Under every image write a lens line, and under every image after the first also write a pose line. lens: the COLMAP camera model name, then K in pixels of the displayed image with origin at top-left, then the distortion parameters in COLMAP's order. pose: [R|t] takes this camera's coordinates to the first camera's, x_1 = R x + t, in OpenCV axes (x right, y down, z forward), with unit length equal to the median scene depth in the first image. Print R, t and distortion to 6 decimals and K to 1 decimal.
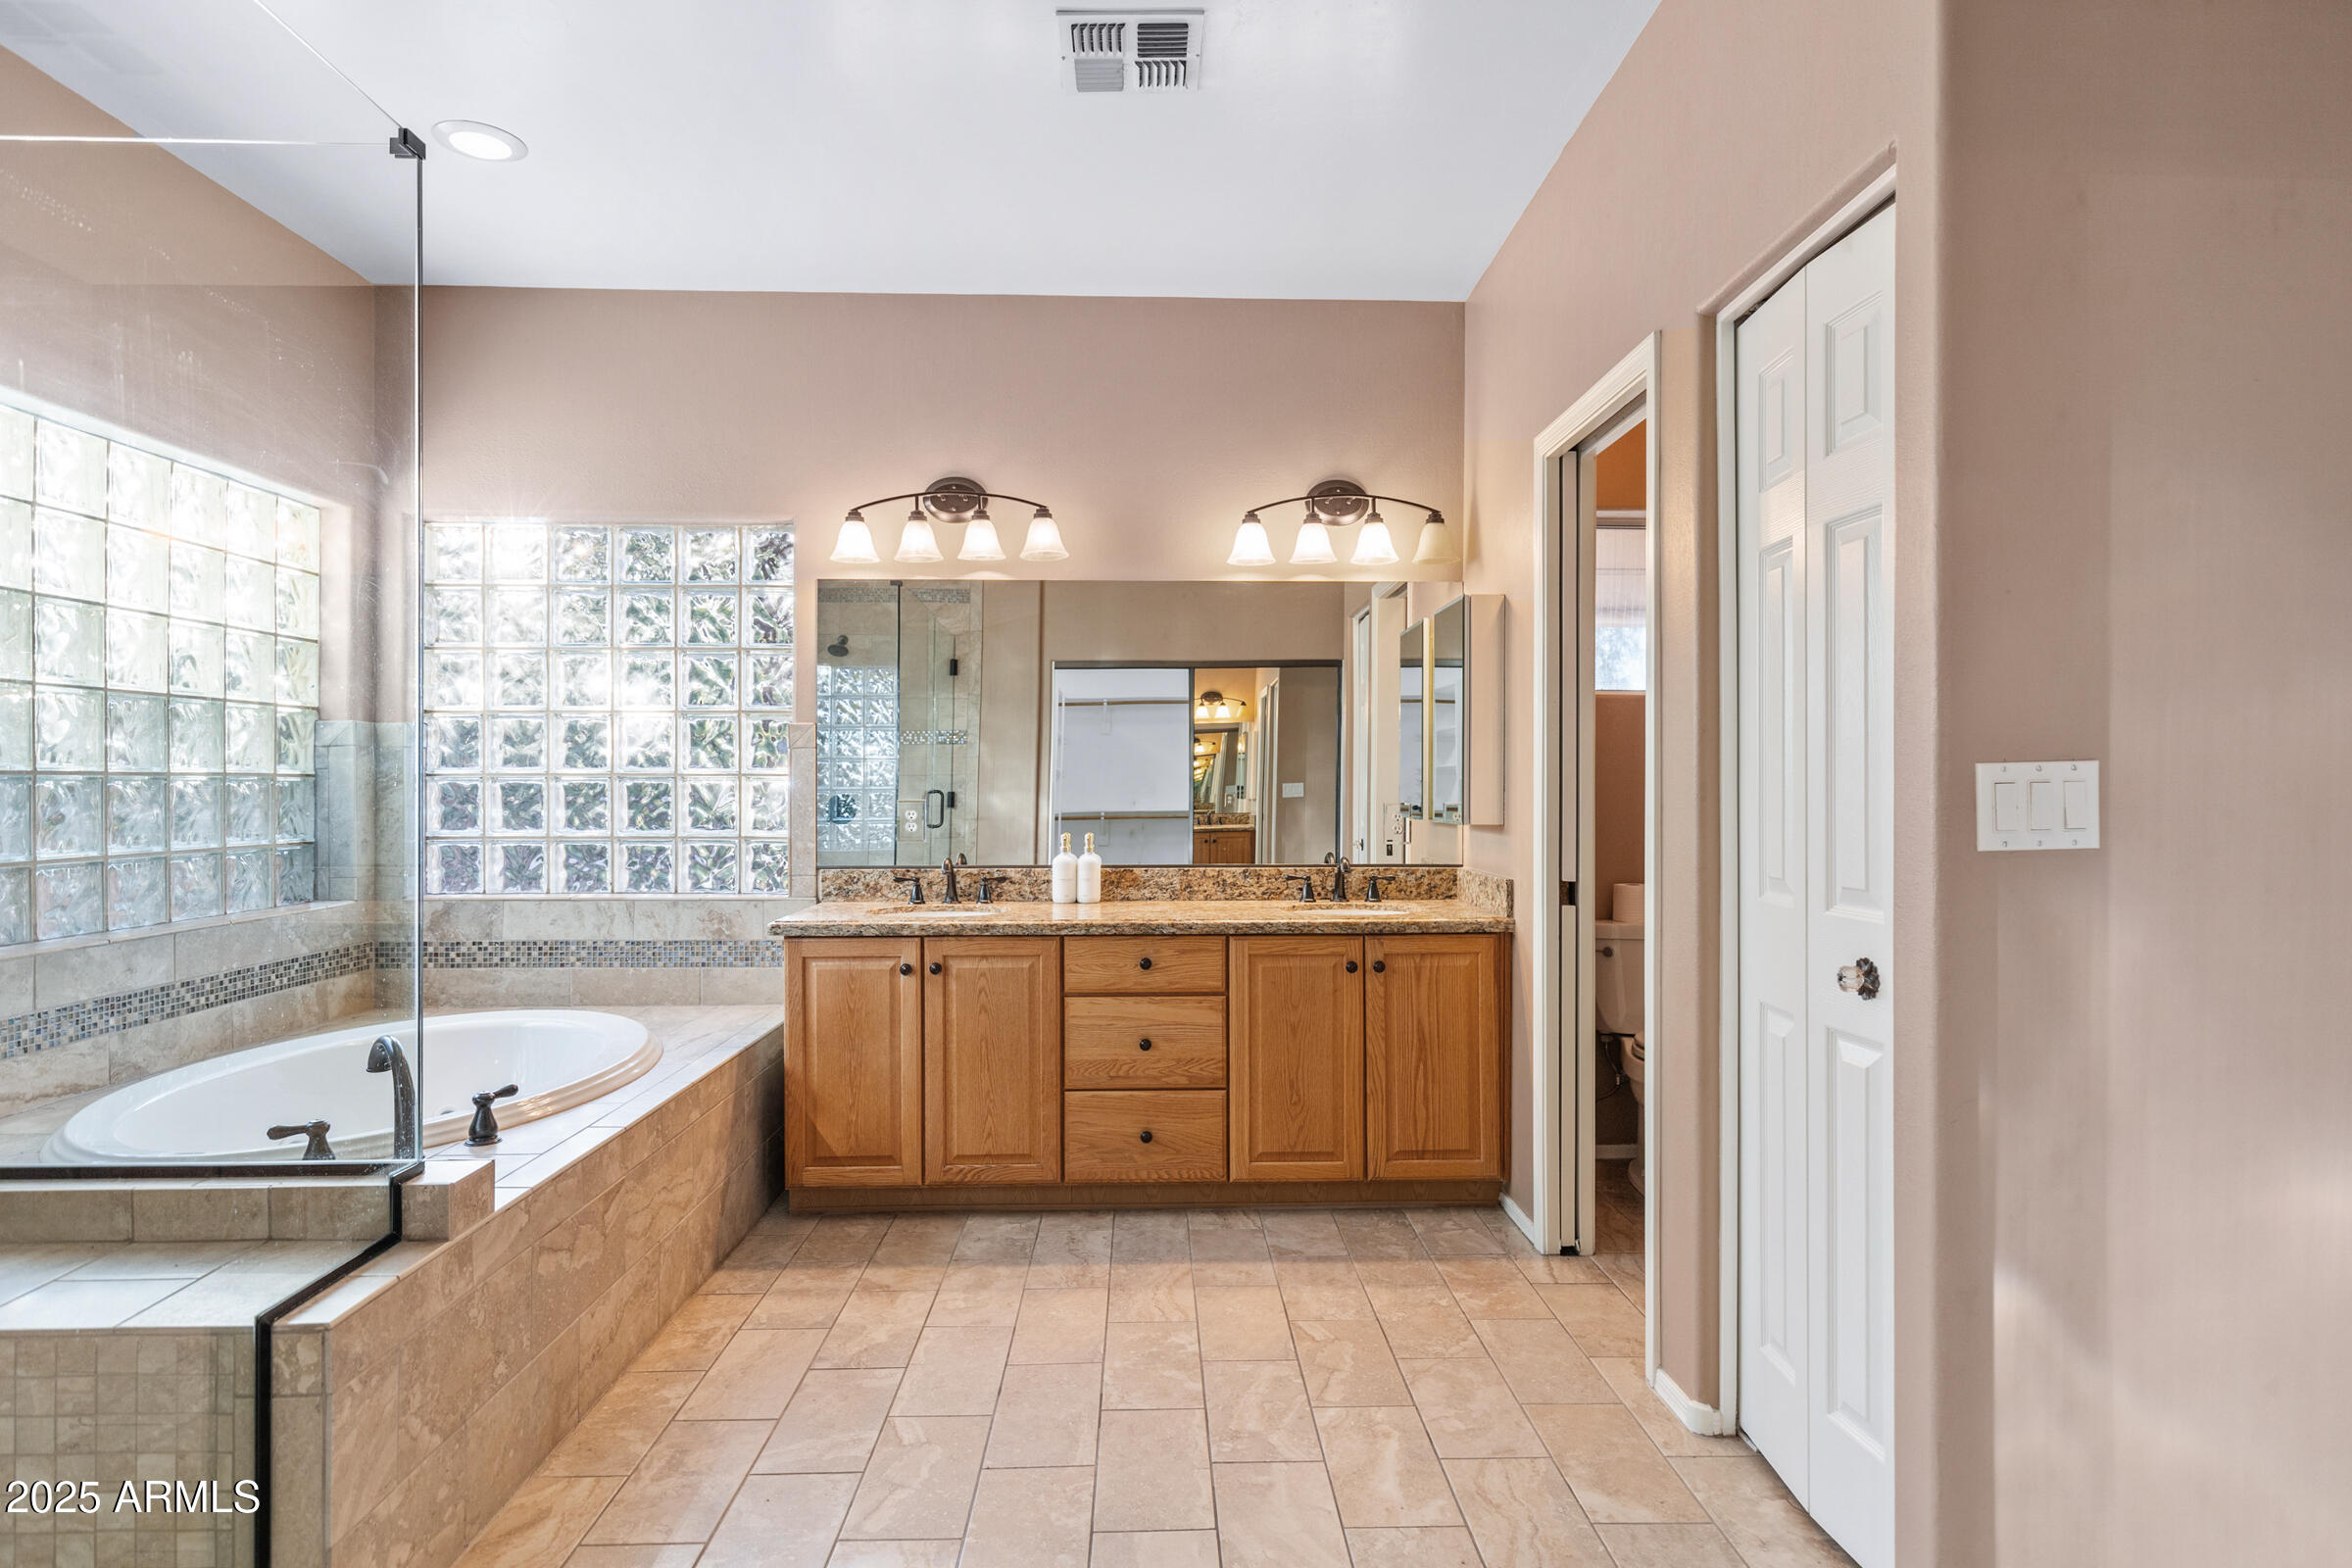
lens RADIAL K [[1292.4, 0, 1178.2], [0, 1292.4, 788.5], [0, 0, 1]] dist [0.002395, -0.000603]
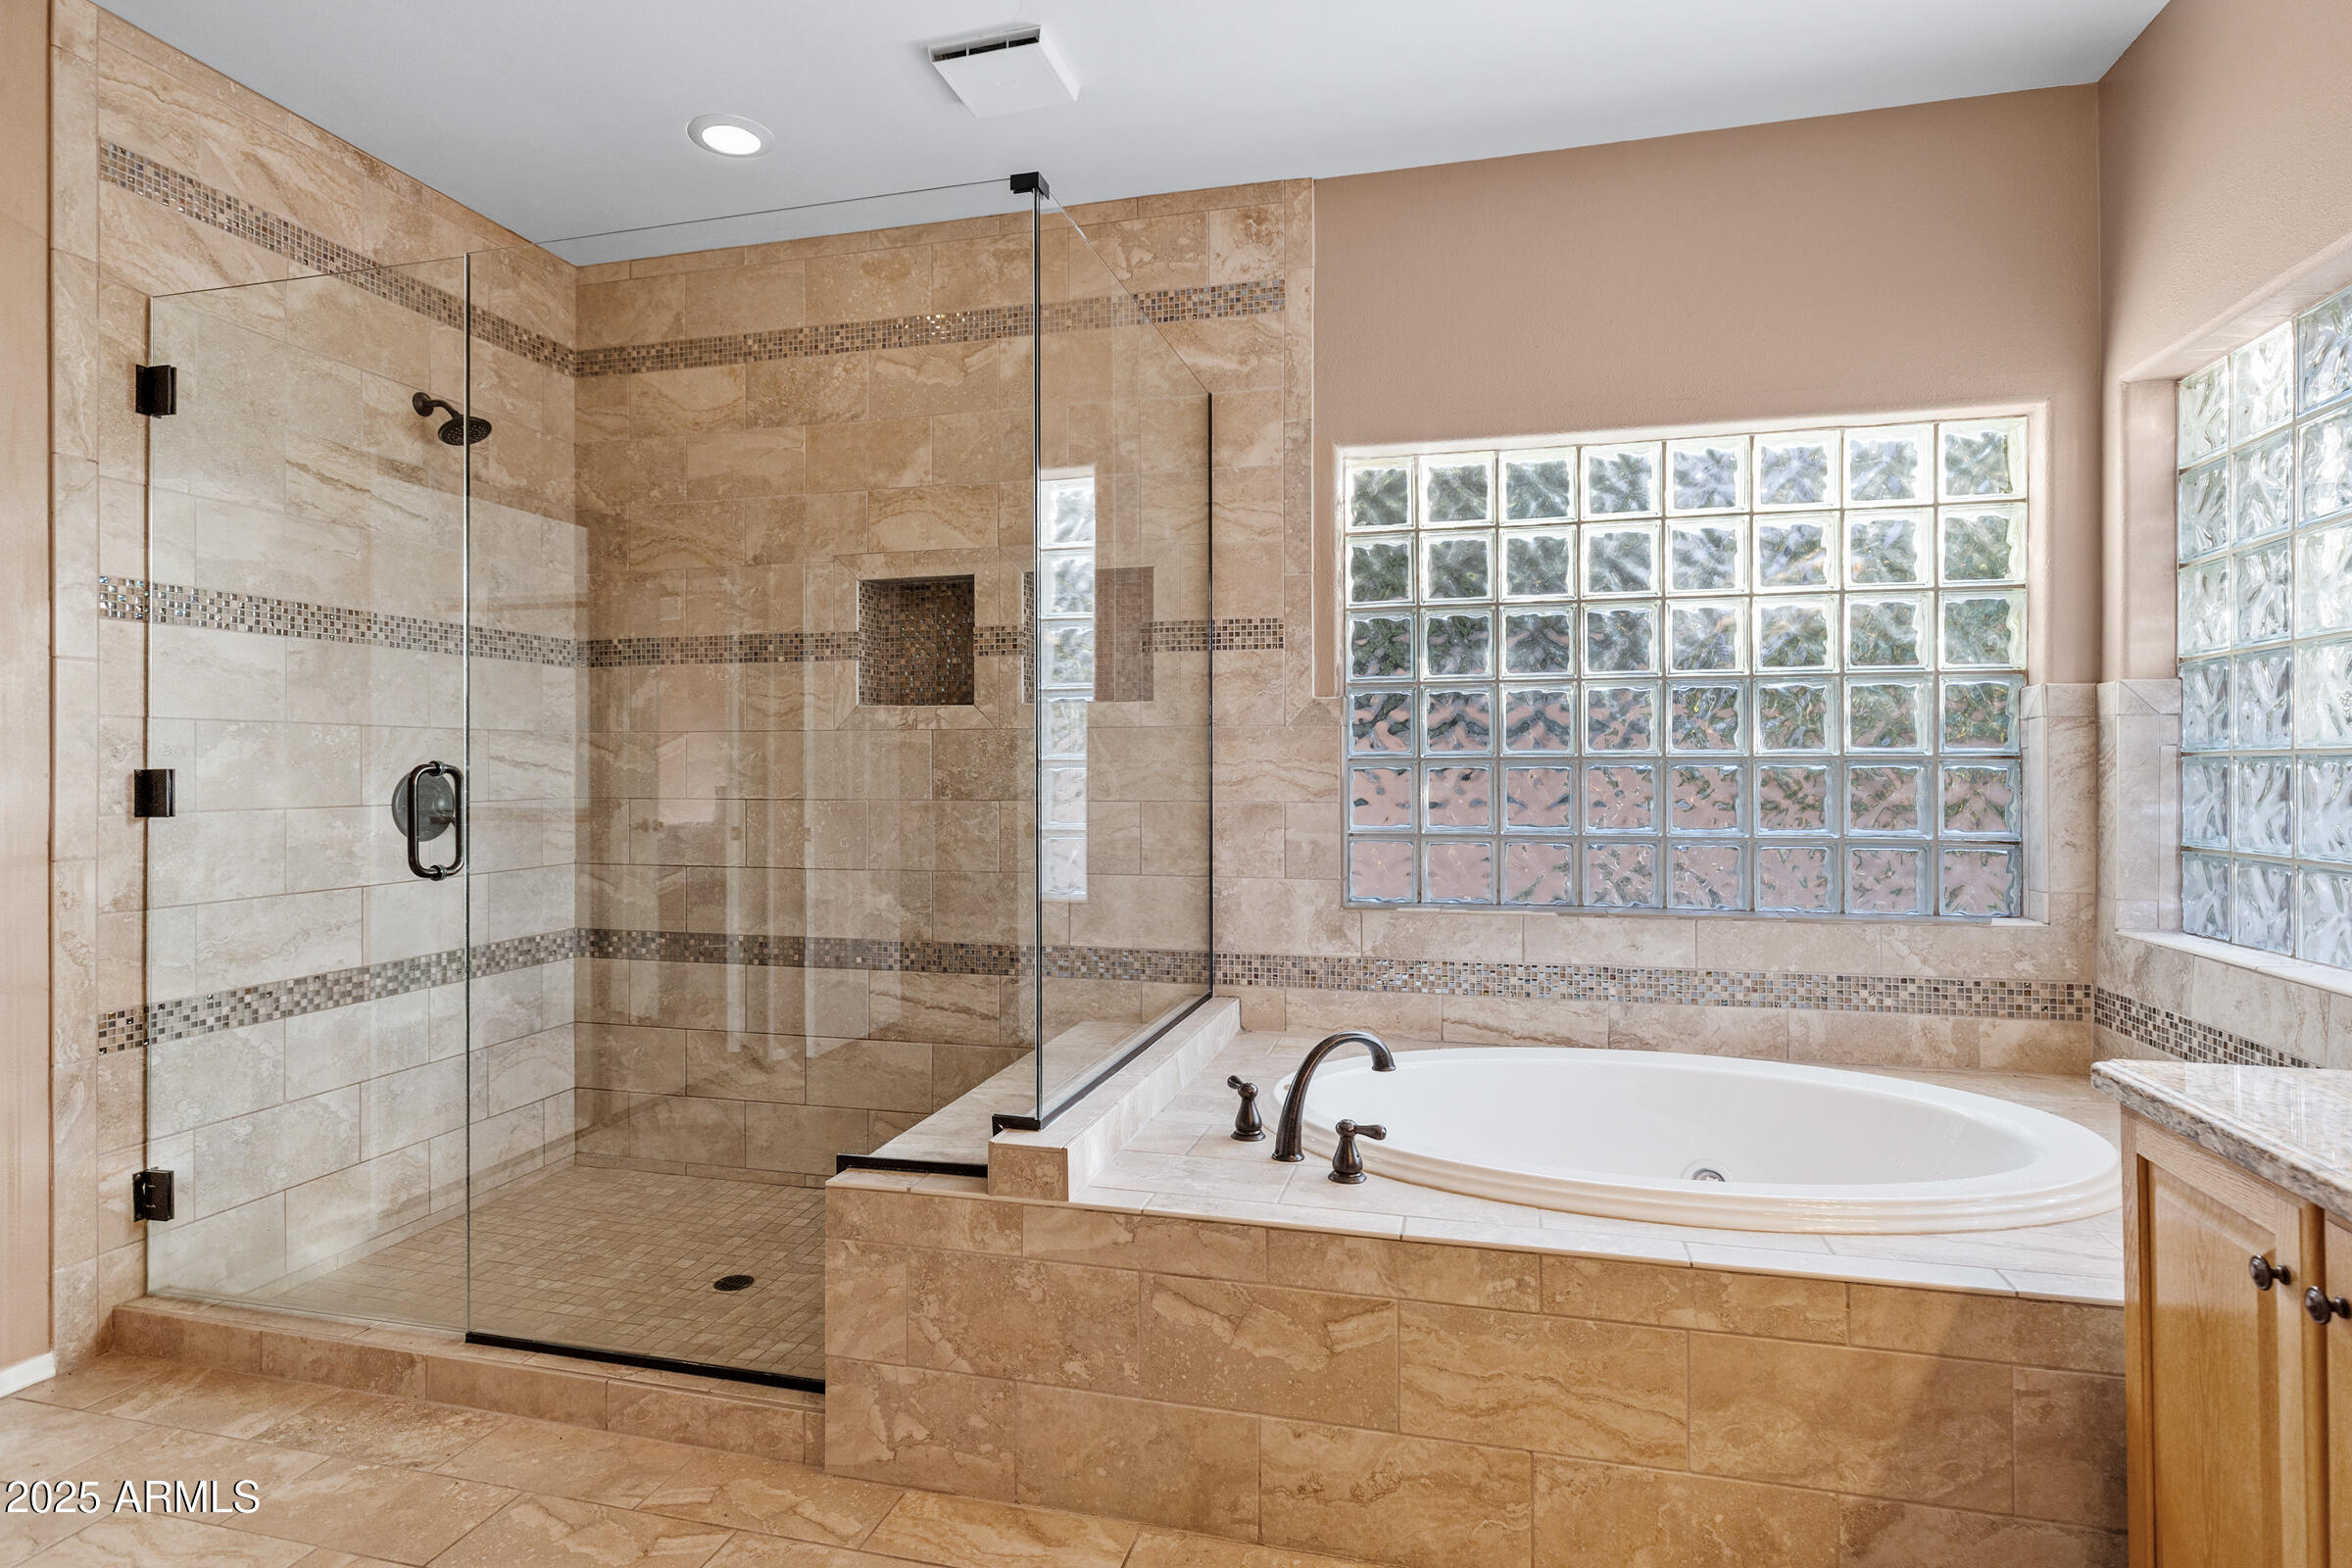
lens RADIAL K [[1222.3, 0, 1145.3], [0, 1222.3, 759.2], [0, 0, 1]] dist [0.001026, 0.000464]
pose [[-0.278691, -0.006365, -0.960360, 0.209679], [-0.001379, 0.999980, -0.006227, -0.002796], [0.960380, -0.000411, -0.278694, 0.783540]]
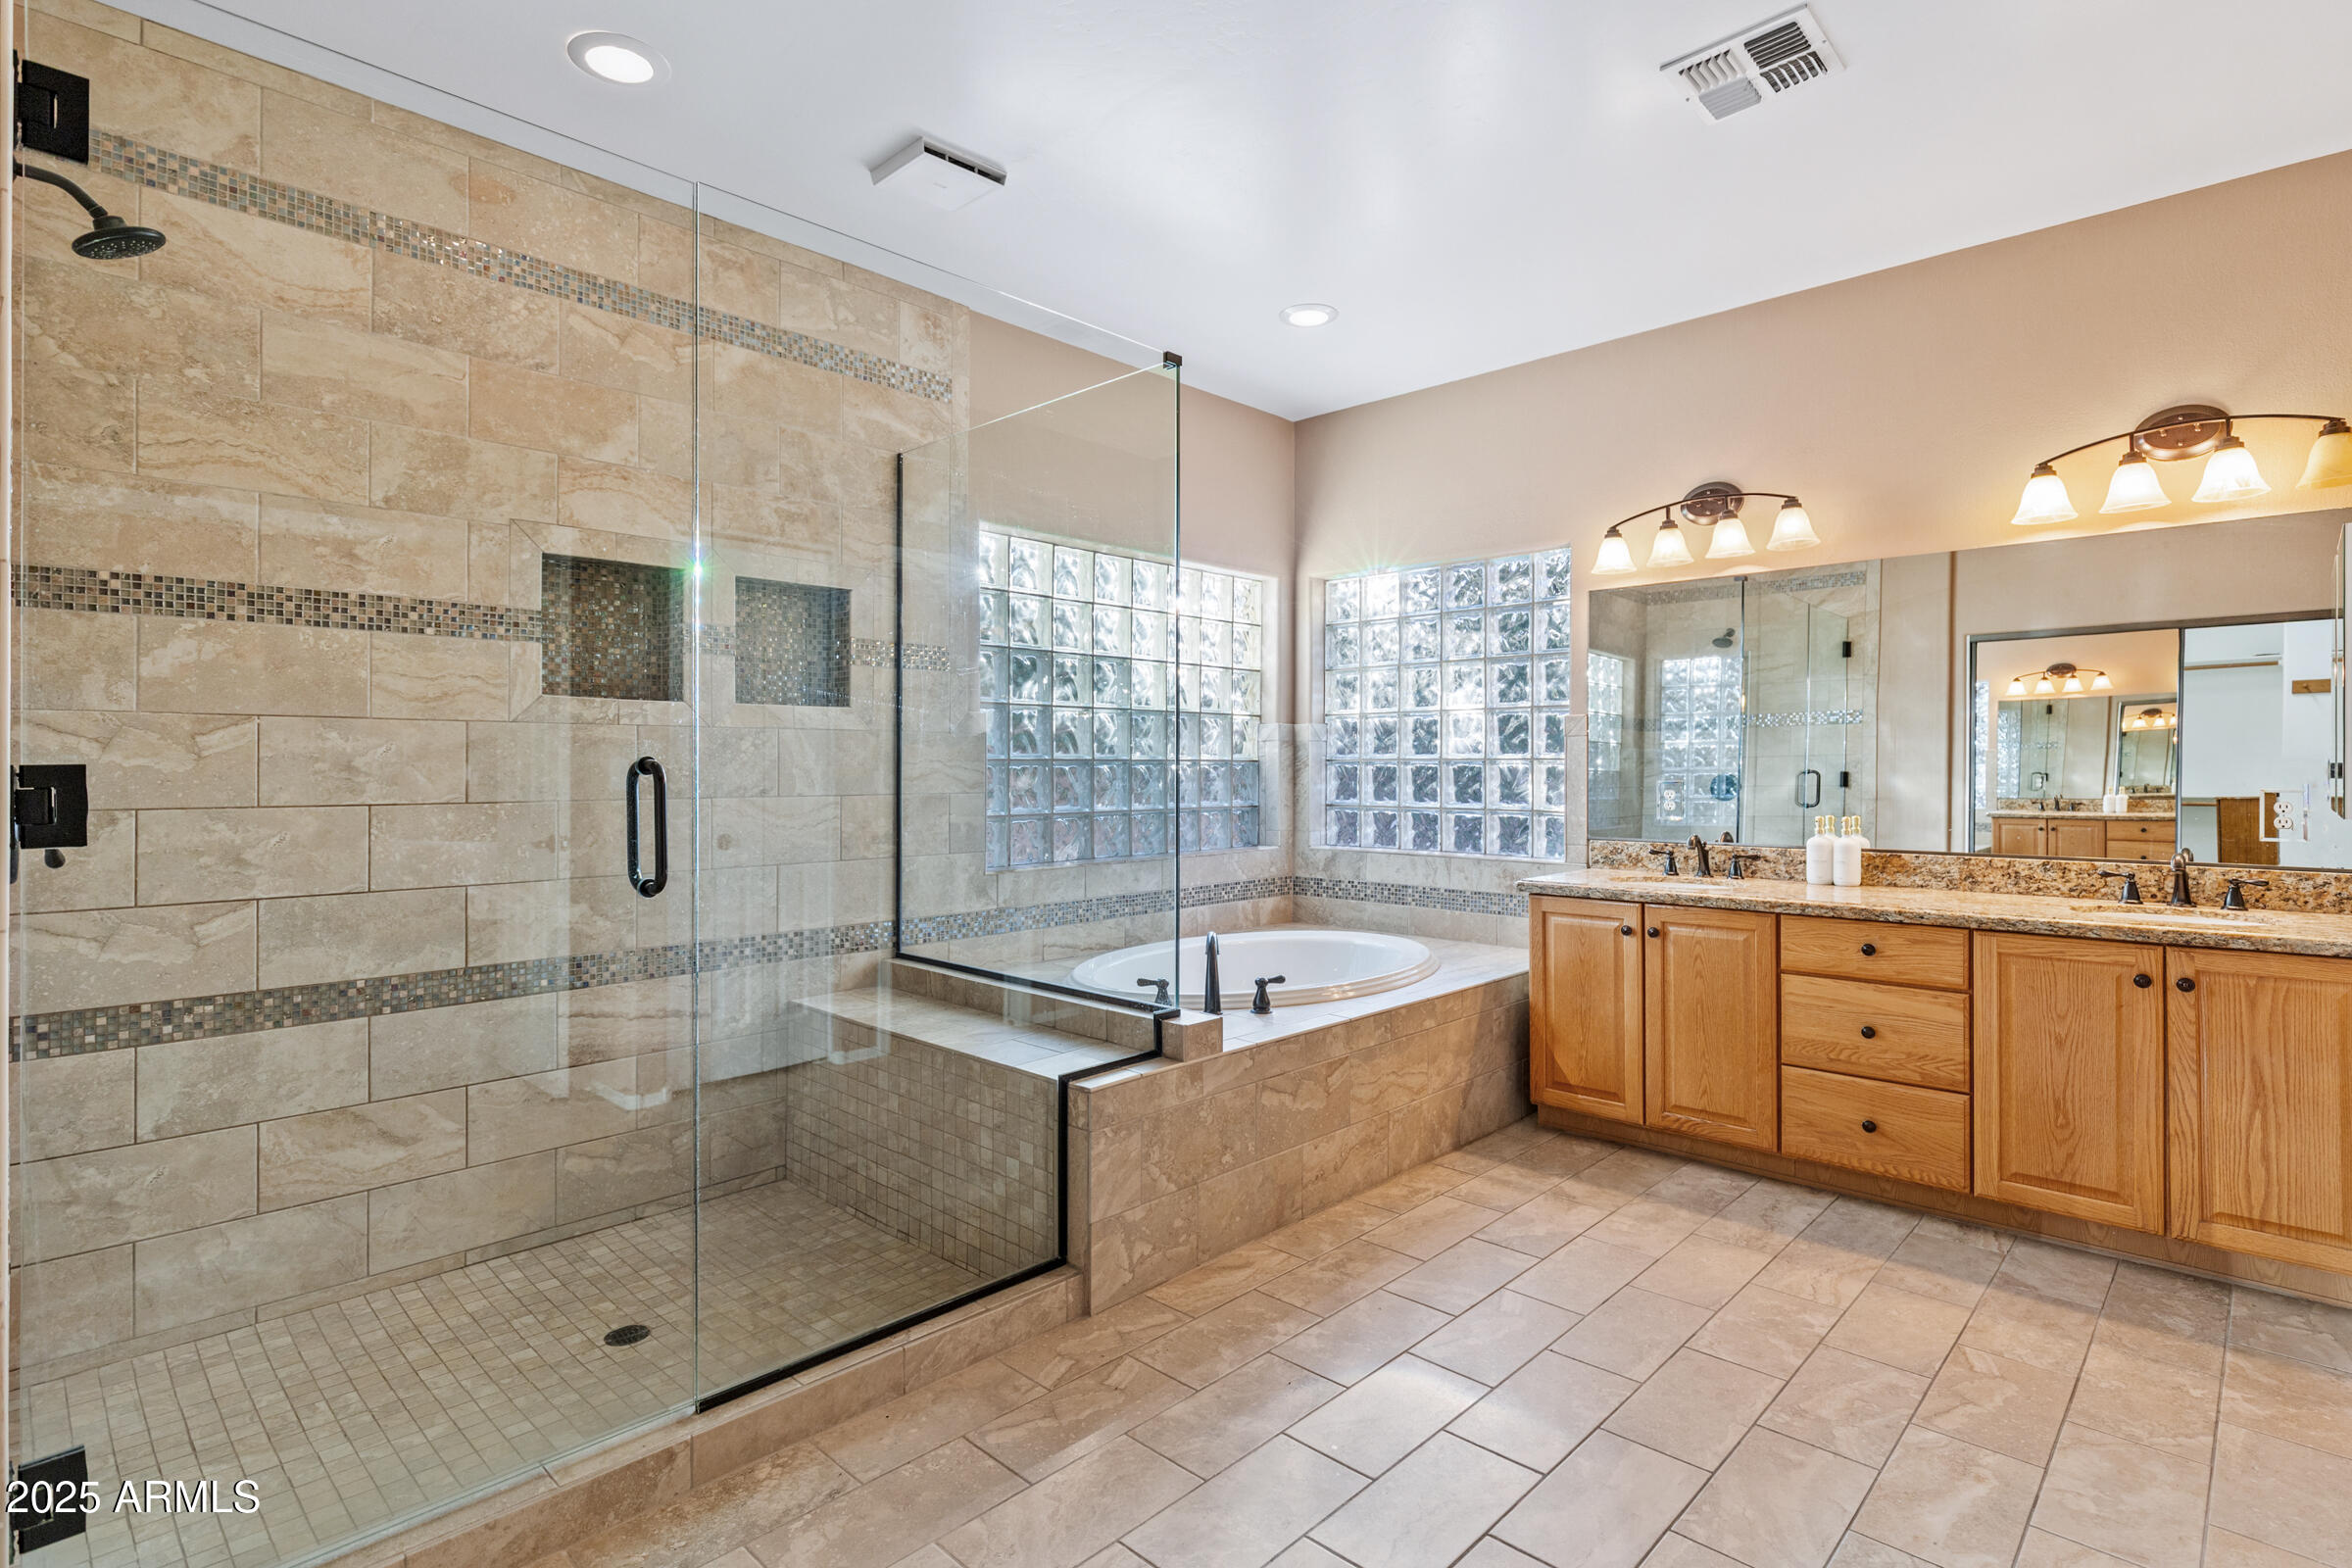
lens RADIAL K [[1145.4, 0, 1185.0], [0, 1145.4, 762.3], [0, 0, 1]] dist [-0.003559, 0.000599]
pose [[0.704489, -0.002451, -0.709711, 0.227704], [-0.002560, 0.999979, -0.005995, -0.000121], [0.709710, 0.006040, 0.704468, 0.019475]]
